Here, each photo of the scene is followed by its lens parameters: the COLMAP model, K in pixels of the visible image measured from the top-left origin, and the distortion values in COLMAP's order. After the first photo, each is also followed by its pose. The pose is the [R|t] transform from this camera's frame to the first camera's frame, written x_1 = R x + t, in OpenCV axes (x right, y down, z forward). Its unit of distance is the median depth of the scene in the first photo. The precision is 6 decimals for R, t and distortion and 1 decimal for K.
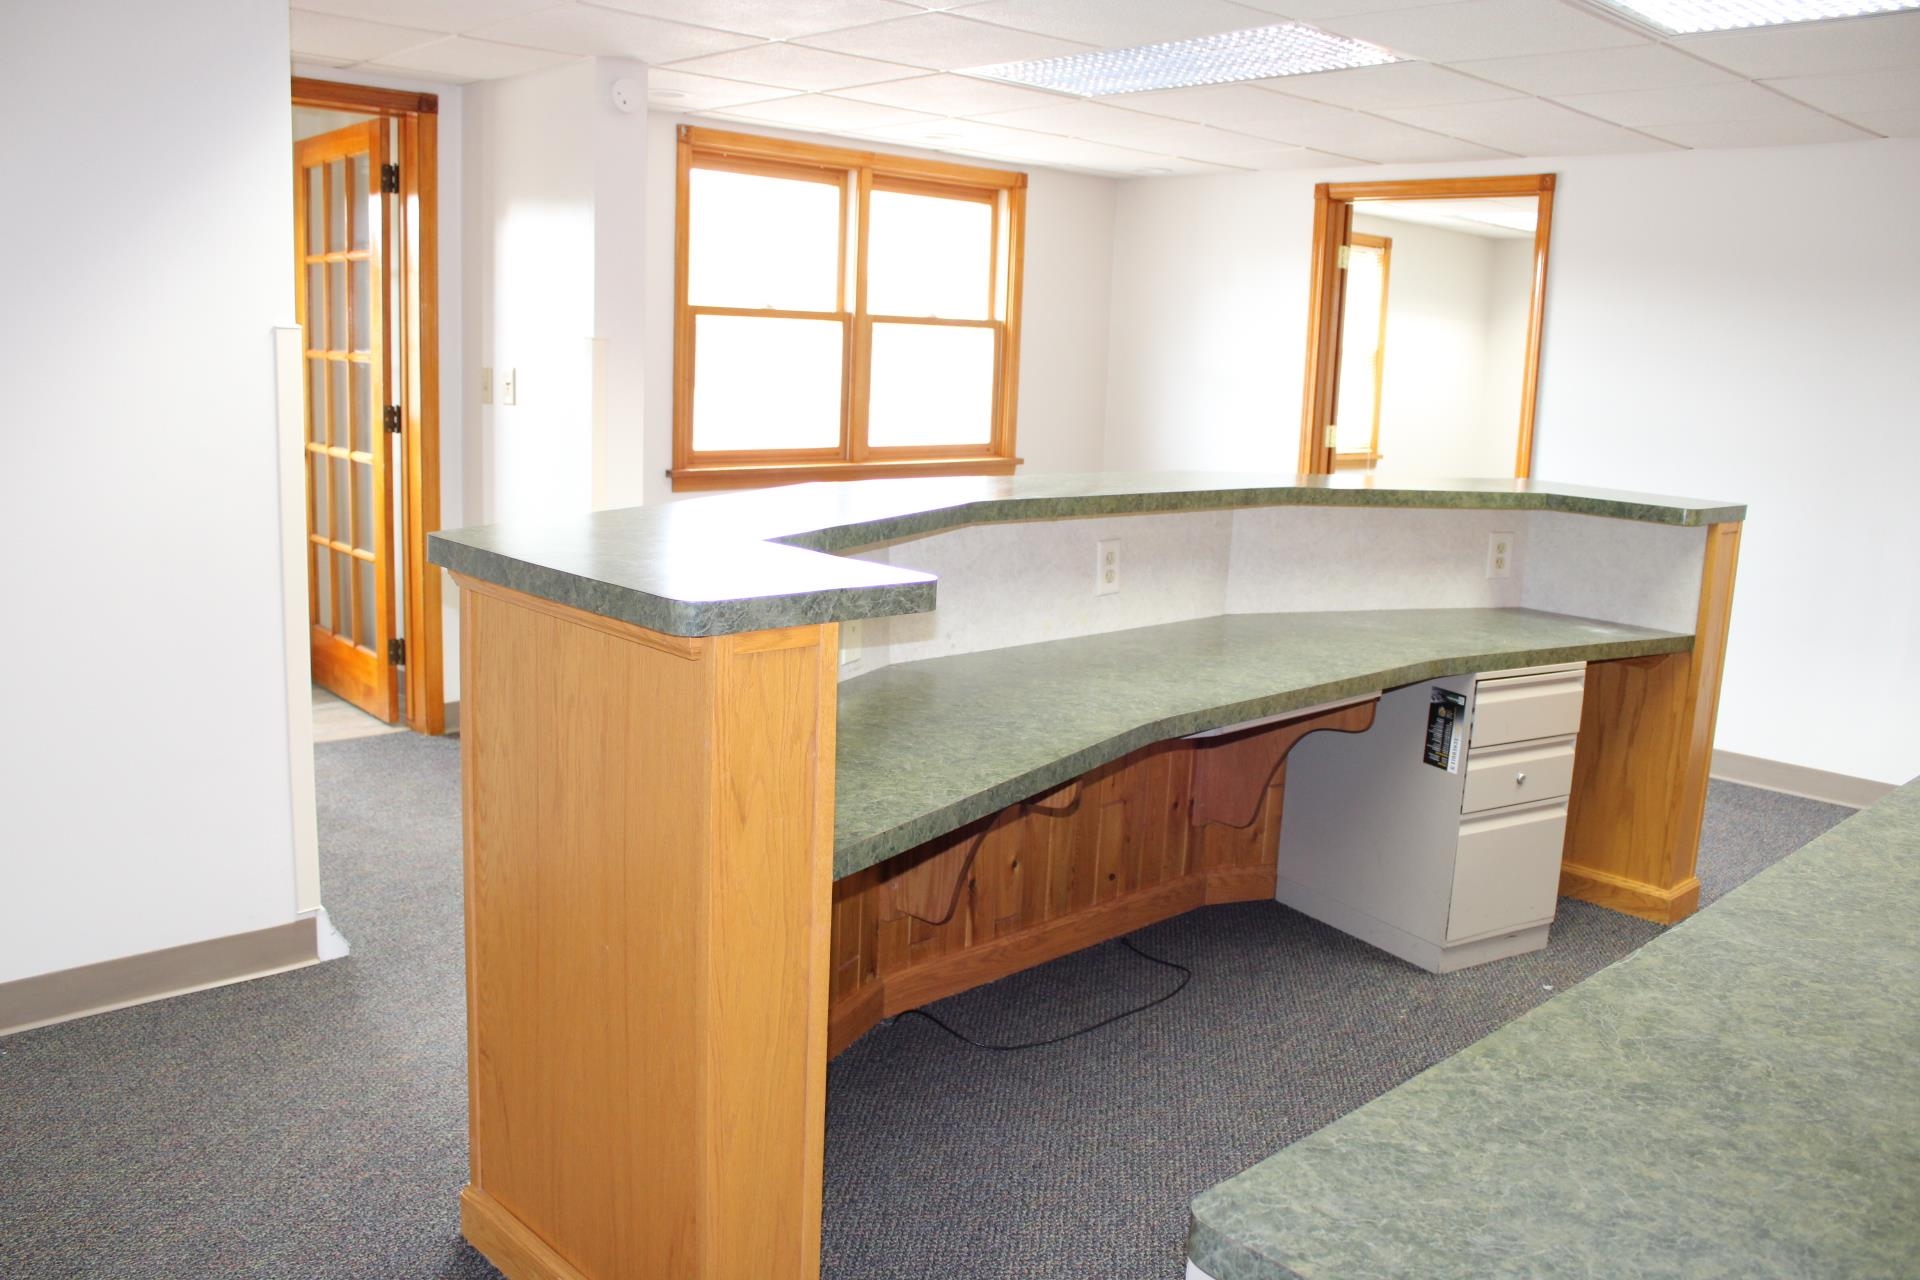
lens RADIAL K [[1575.6, 0, 948.4], [0, 1575.6, 636.3], [0, 0, 1]] dist [-0.169081, 0.154821]
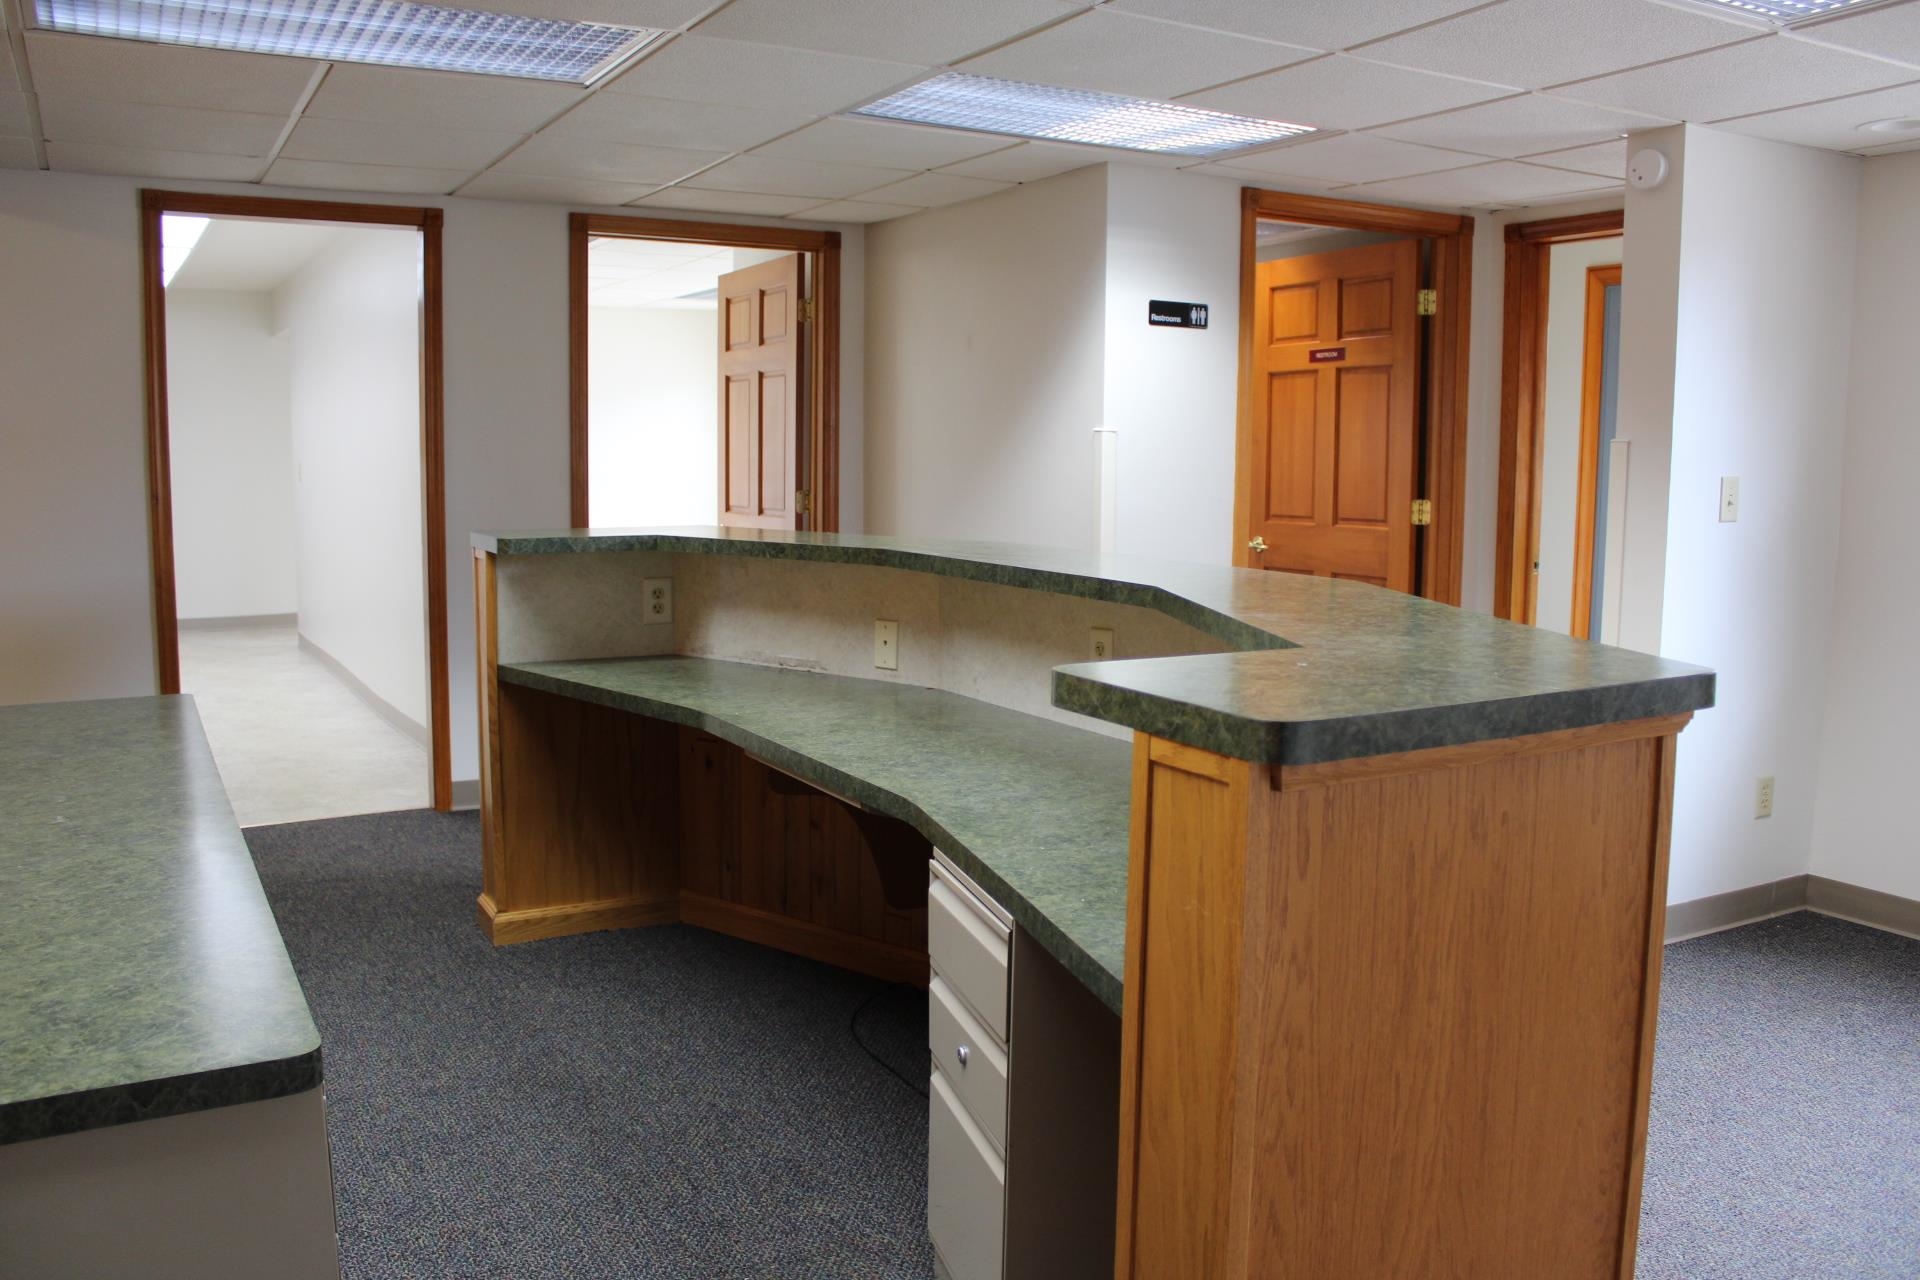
lens RADIAL K [[1575.6, 0, 948.4], [0, 1575.6, 636.3], [0, 0, 1]] dist [-0.169081, 0.154821]
pose [[-0.241906, 0.073024, -0.967548, 1.390834], [-0.199299, 0.972163, 0.123201, -0.227826], [0.949611, 0.222635, -0.220618, 1.781852]]
